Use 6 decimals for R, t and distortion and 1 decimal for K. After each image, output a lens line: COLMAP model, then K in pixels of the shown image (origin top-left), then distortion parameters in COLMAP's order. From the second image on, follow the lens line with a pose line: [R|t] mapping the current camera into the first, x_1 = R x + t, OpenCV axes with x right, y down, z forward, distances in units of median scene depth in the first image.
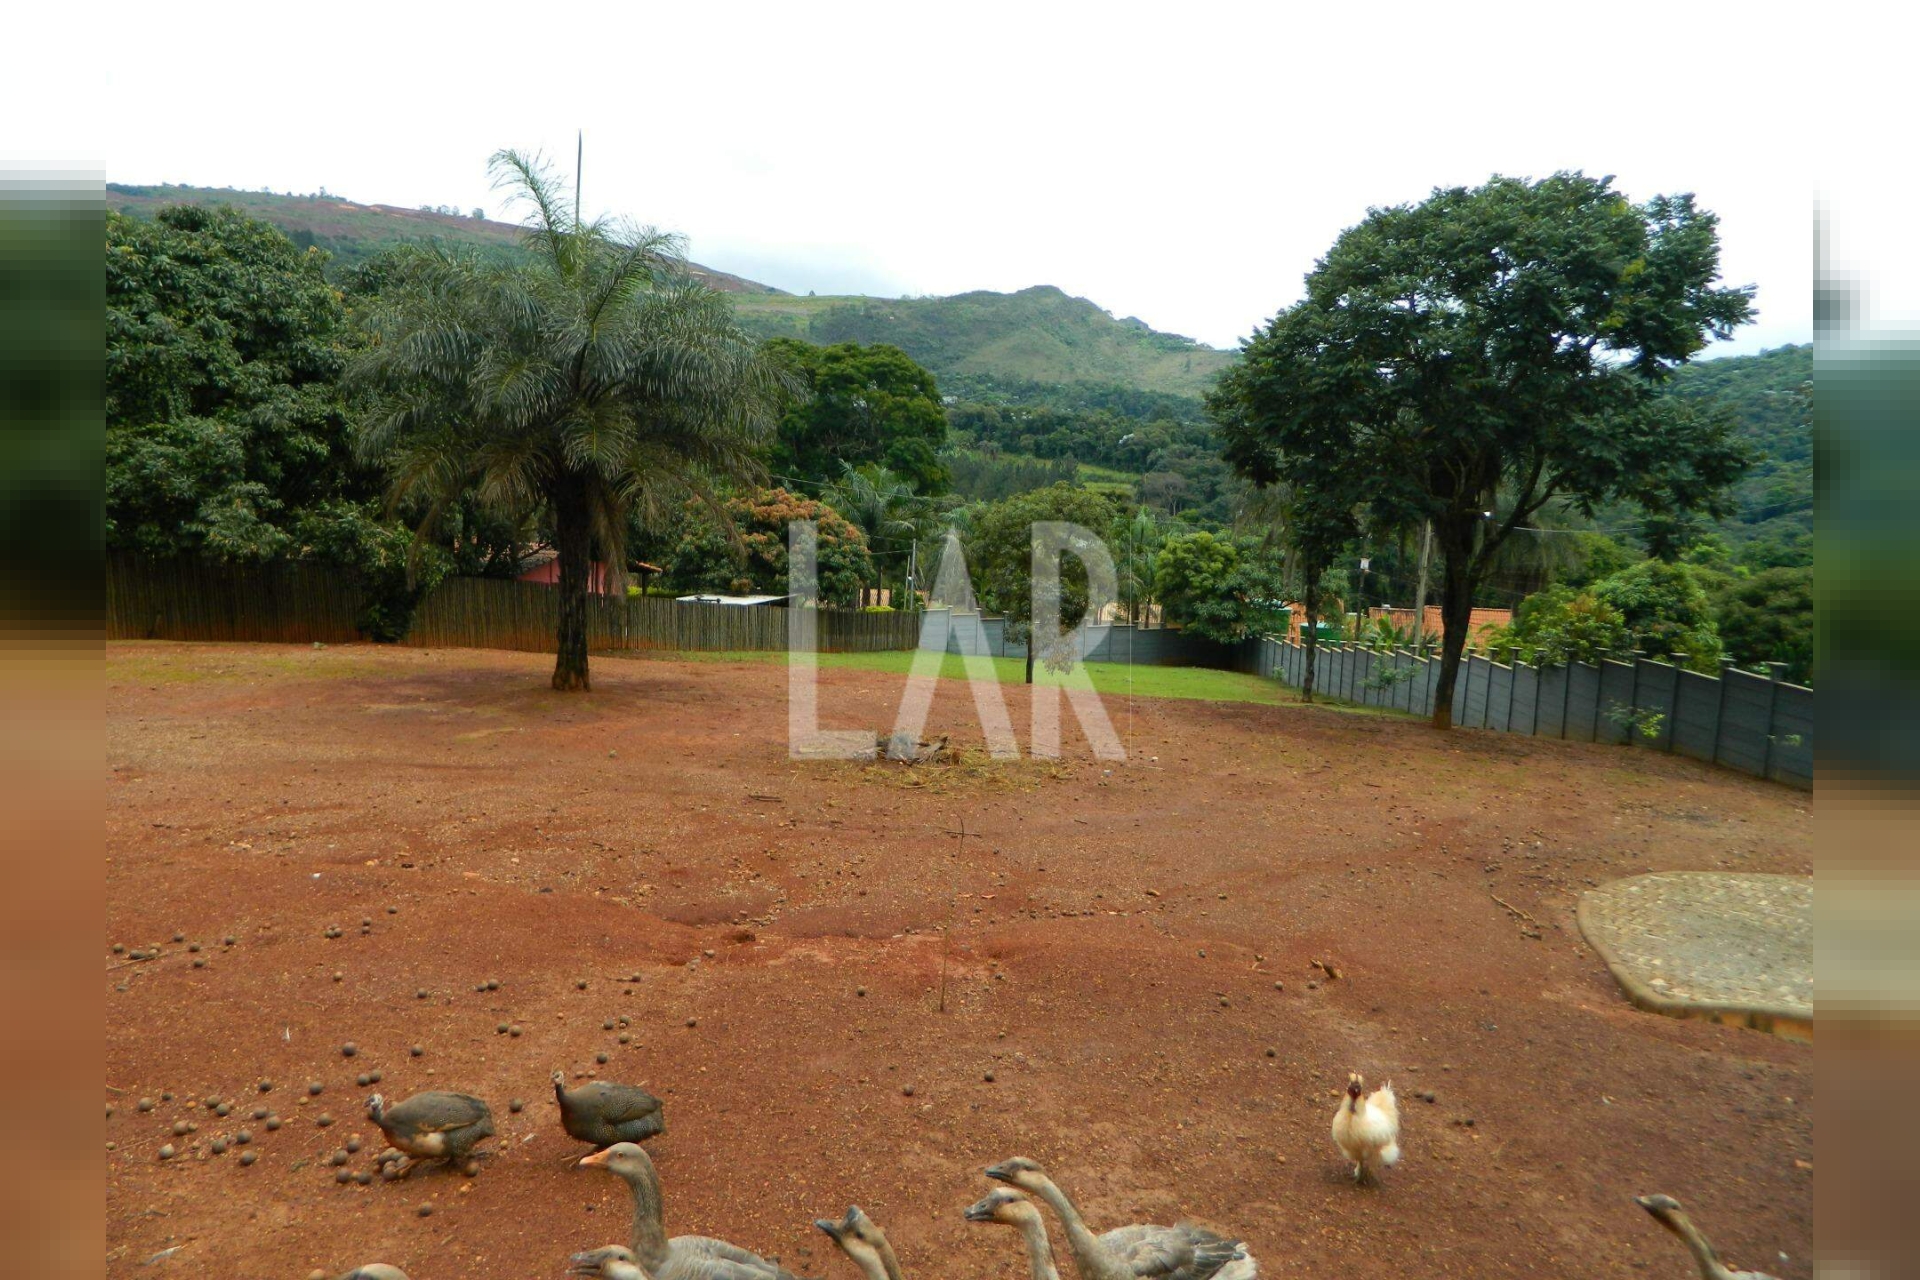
lens RADIAL K [[1297.0, 0, 947.6], [0, 1297.0, 617.0], [0, 0, 1]] dist [0.035441, -0.018087]
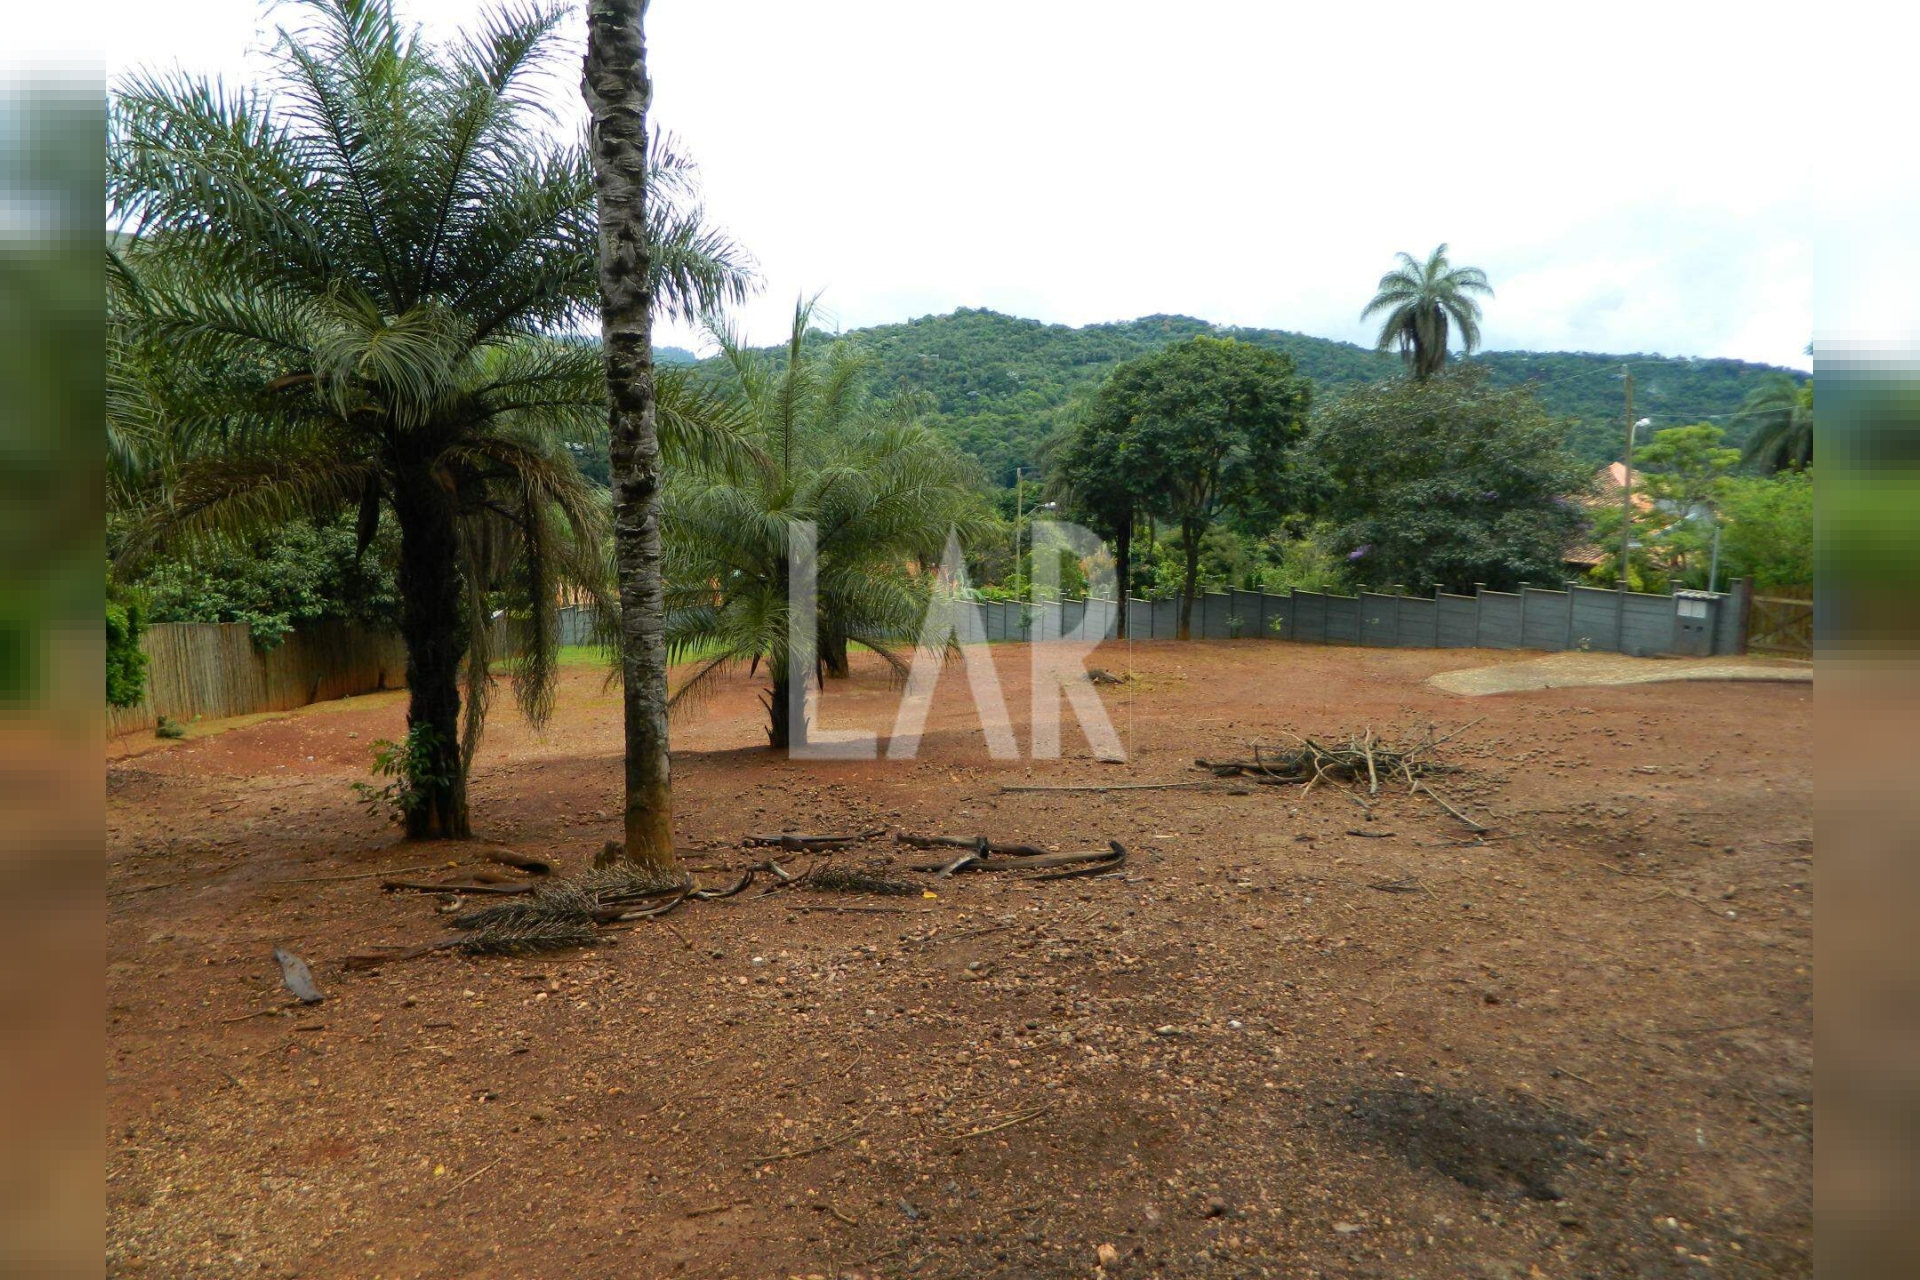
lens RADIAL K [[1291.7, 0, 954.2], [0, 1291.7, 618.6], [0, 0, 1]] dist [0.023939, -0.008571]
pose [[0.834723, -0.109231, 0.539728, -0.409806], [0.091484, 0.994016, 0.059686, -0.038197], [-0.543018, -0.000445, 0.839721, -0.150038]]
